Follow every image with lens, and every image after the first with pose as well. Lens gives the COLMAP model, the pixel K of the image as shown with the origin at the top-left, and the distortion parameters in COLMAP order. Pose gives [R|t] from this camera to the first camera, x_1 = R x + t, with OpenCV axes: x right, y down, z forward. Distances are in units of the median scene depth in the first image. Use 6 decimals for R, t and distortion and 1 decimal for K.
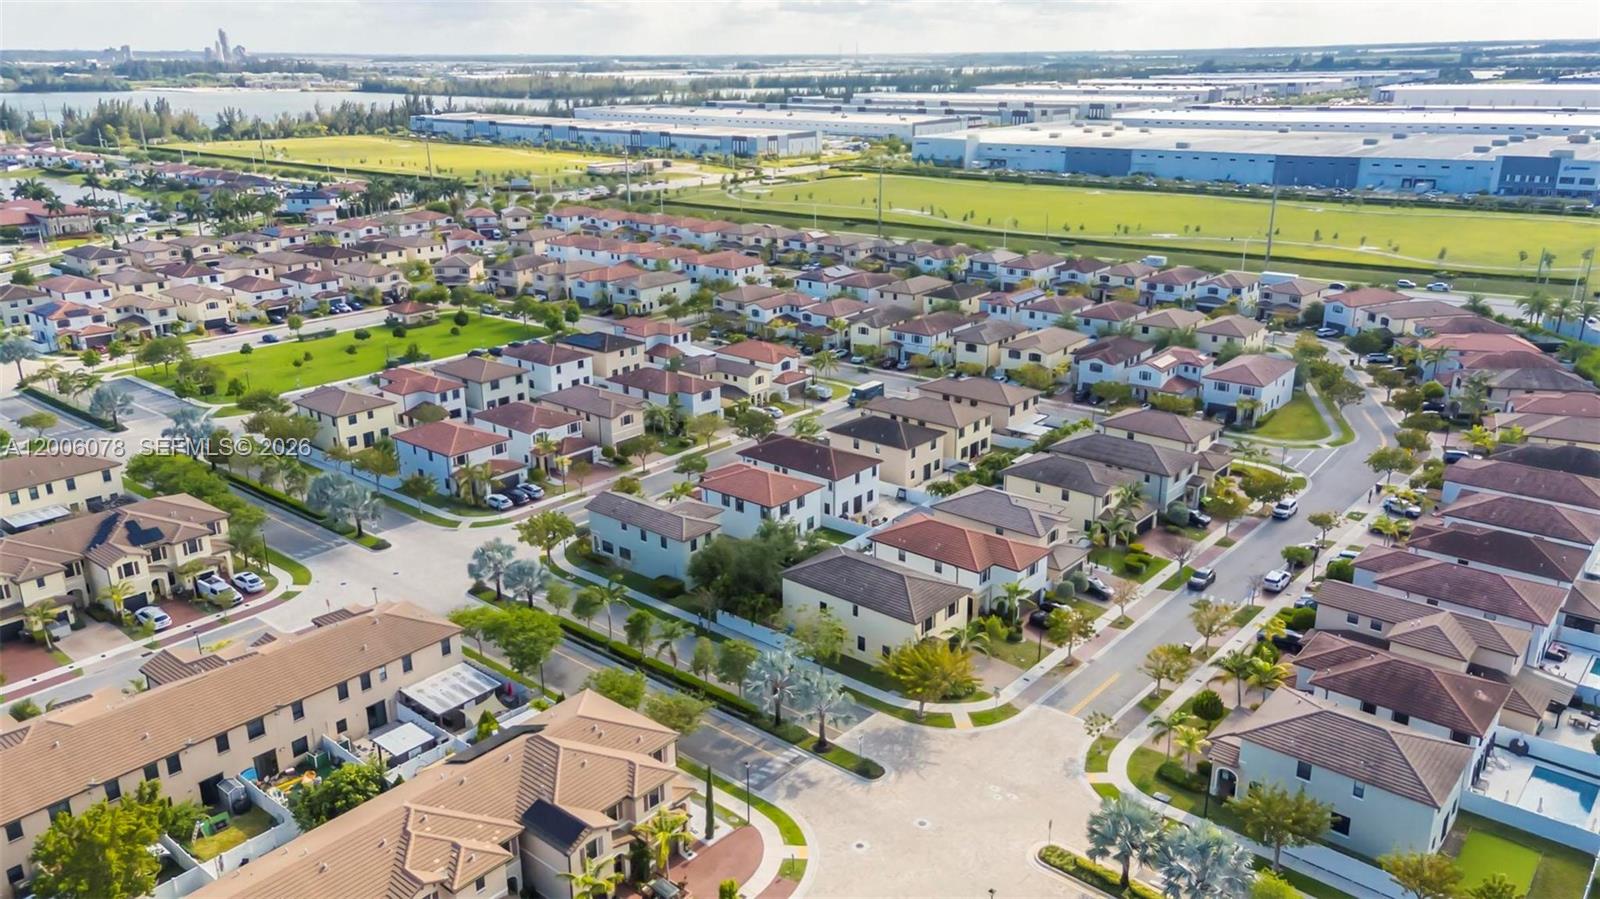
lens RADIAL K [[1198.7, 0, 805.6], [0, 1198.7, 446.3], [0, 0, 1]] dist [0.066872, 0.003978]
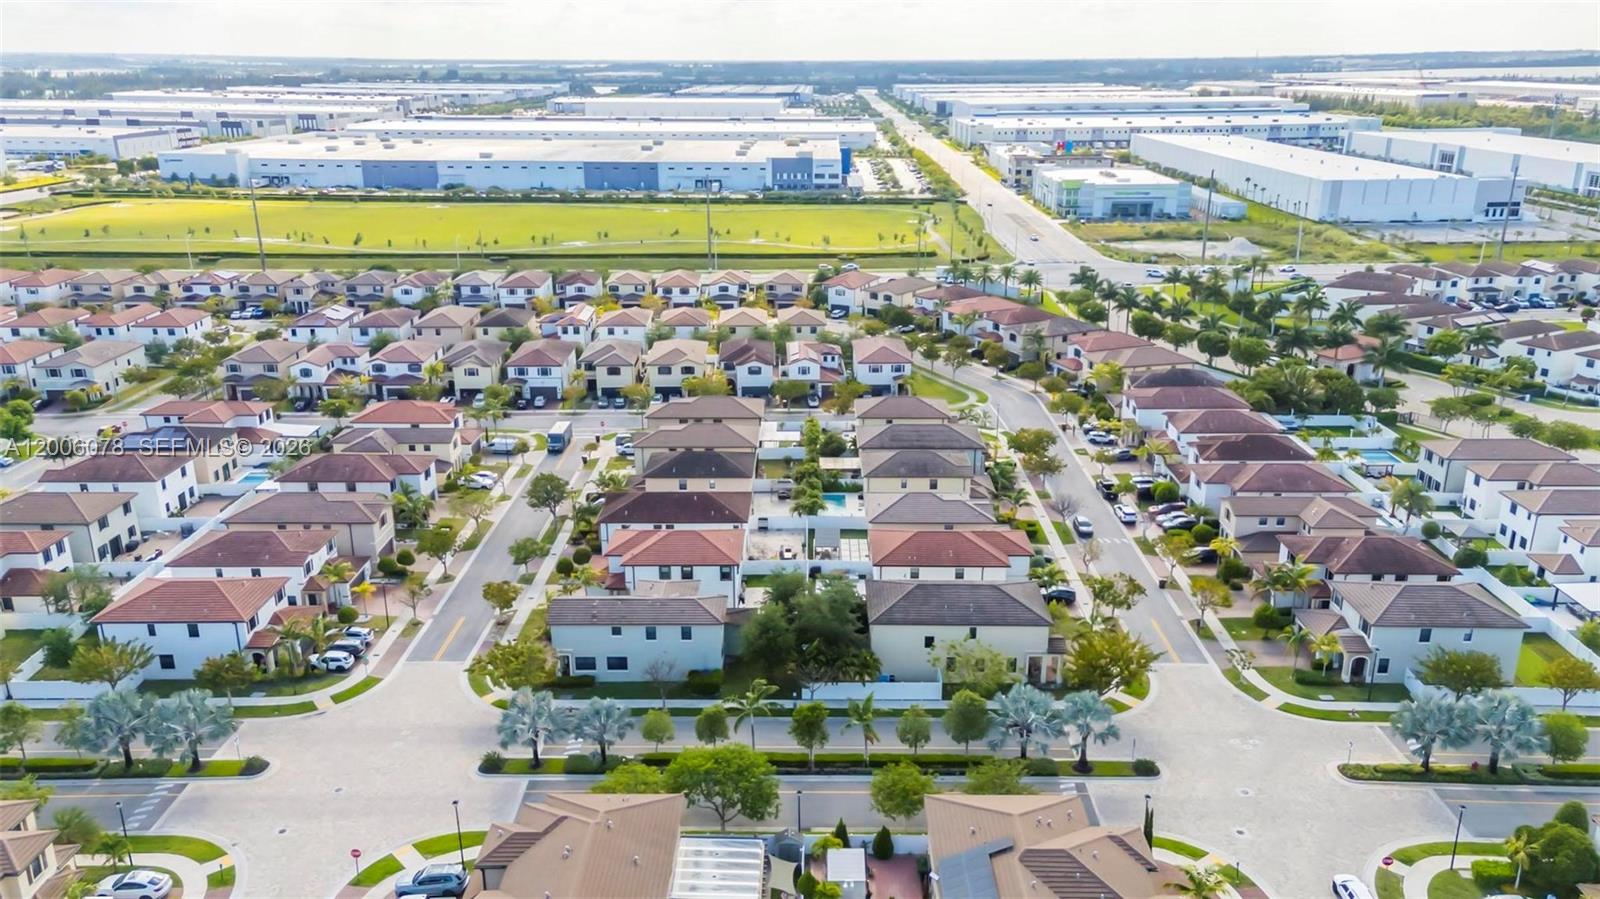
lens RADIAL K [[1189.8, 0, 810.6], [0, 1189.8, 441.1], [0, 0, 1]] dist [0.067945, 0.001161]
pose [[0.761465, -0.189968, 0.619744, -0.335341], [0.195905, 0.978826, 0.059331, -0.052737], [-0.617893, 0.076233, 0.782558, 0.165511]]
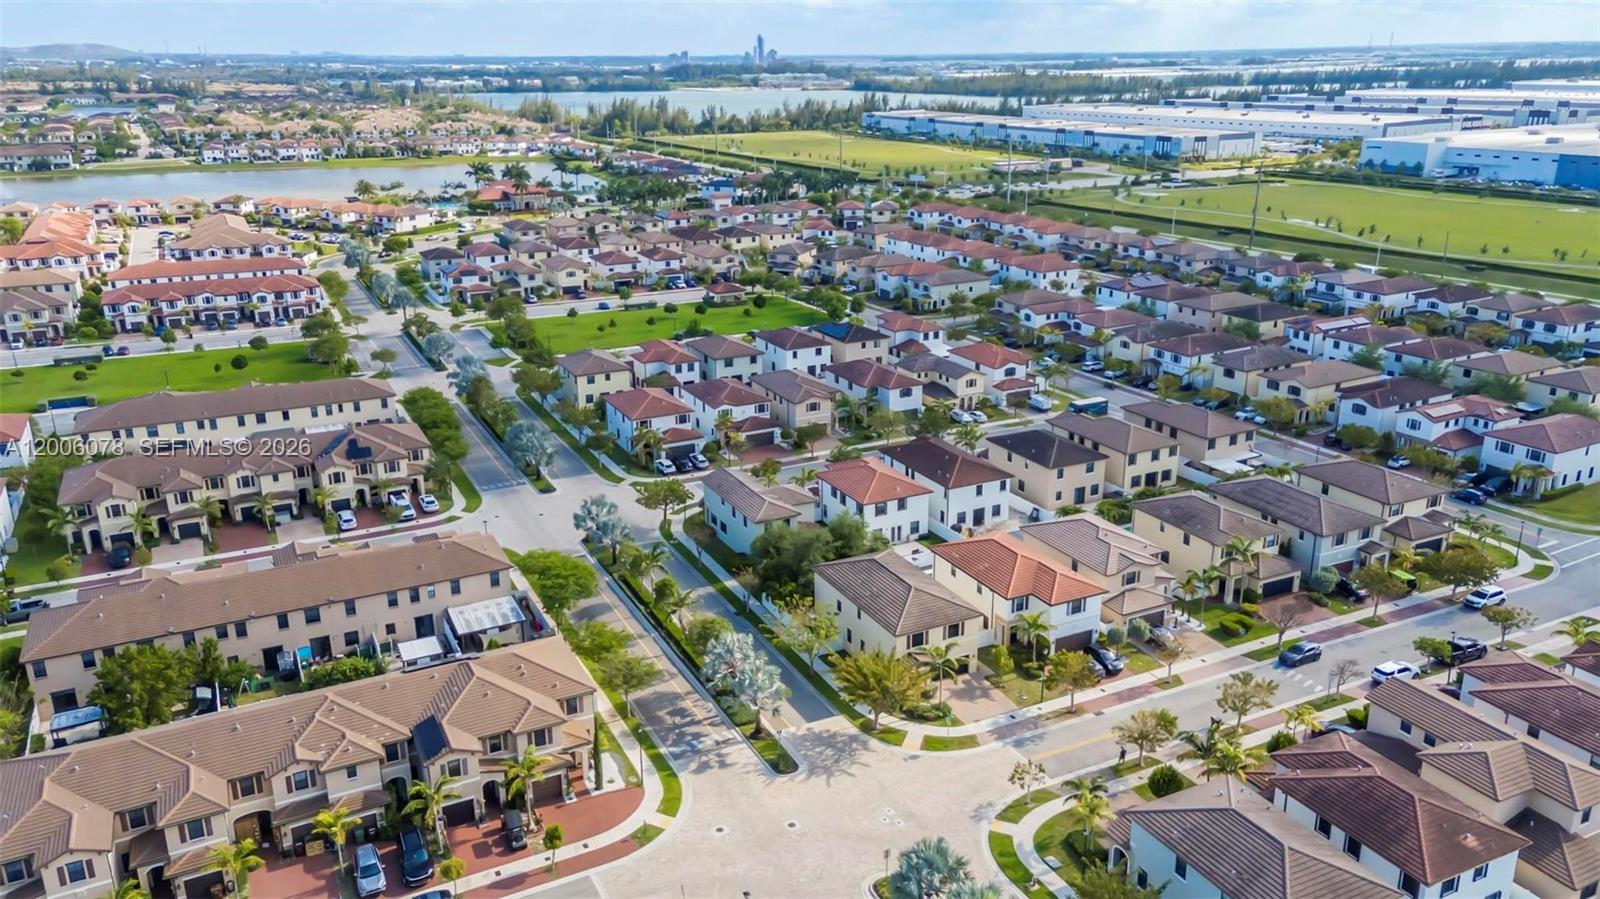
lens RADIAL K [[1197.8, 0, 793.0], [0, 1197.8, 456.8], [0, 0, 1]] dist [0.065796, 0.001392]
pose [[0.917736, 0.126562, -0.376487, 0.184821], [-0.122985, 0.991839, 0.033632, -0.009570], [0.377670, 0.015437, 0.925811, 0.032370]]
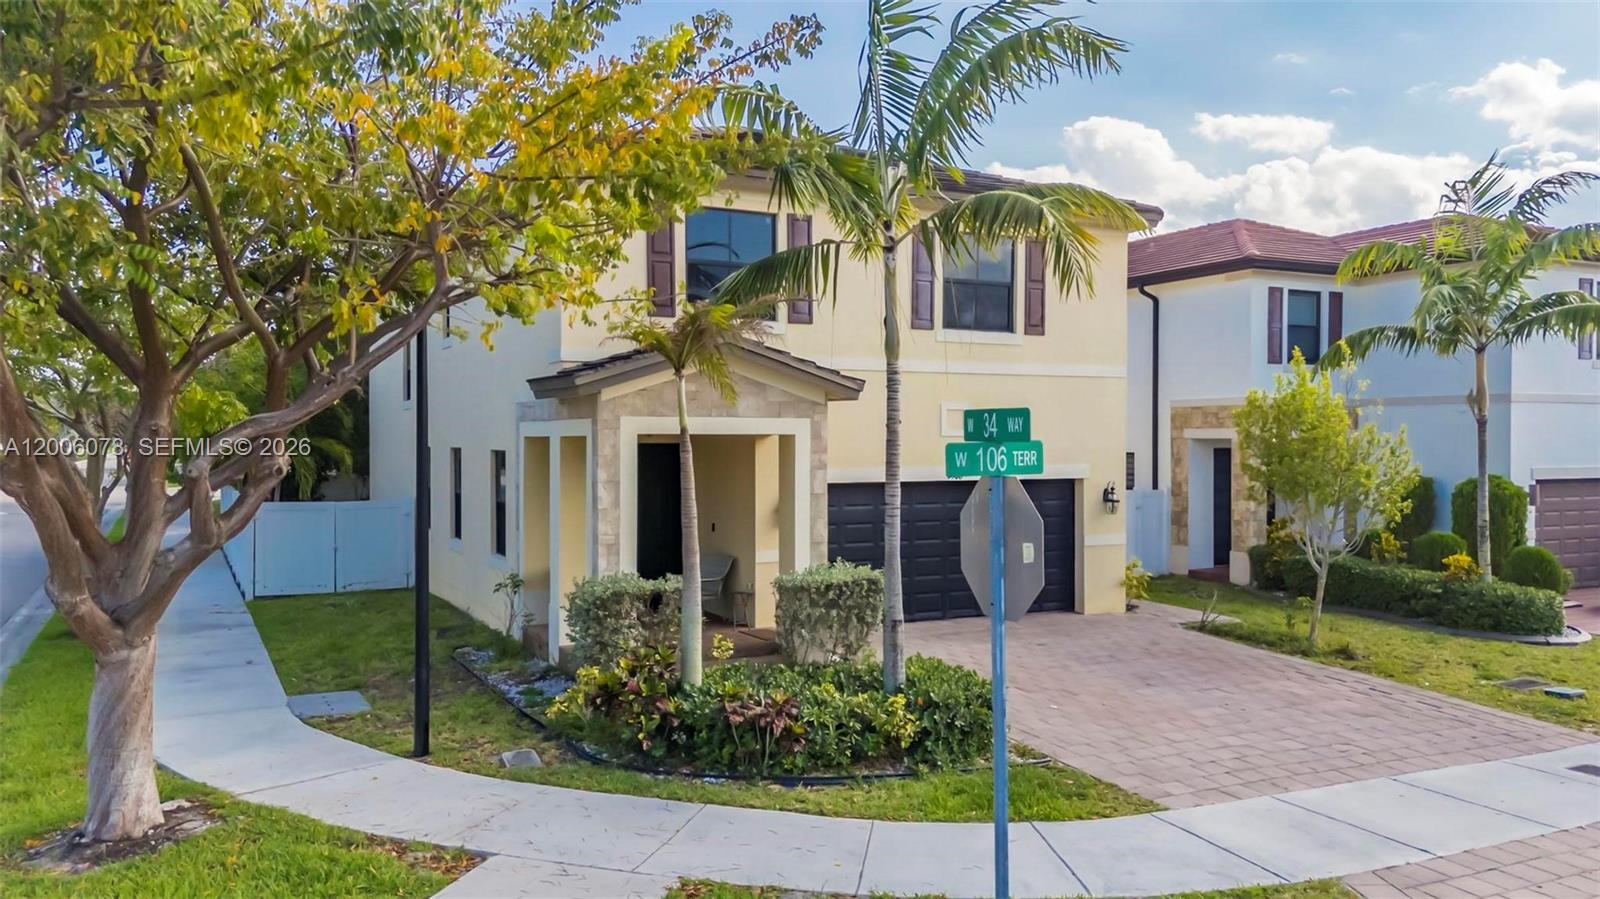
lens RADIAL K [[1189.8, 0, 810.6], [0, 1189.8, 441.1], [0, 0, 1]] dist [0.067945, 0.001161]
pose [[0.926034, 0.011187, -0.377275, 0.084031], [-0.129926, 0.947921, -0.290800, 0.107106], [0.354374, 0.318309, 0.879260, 0.462079]]
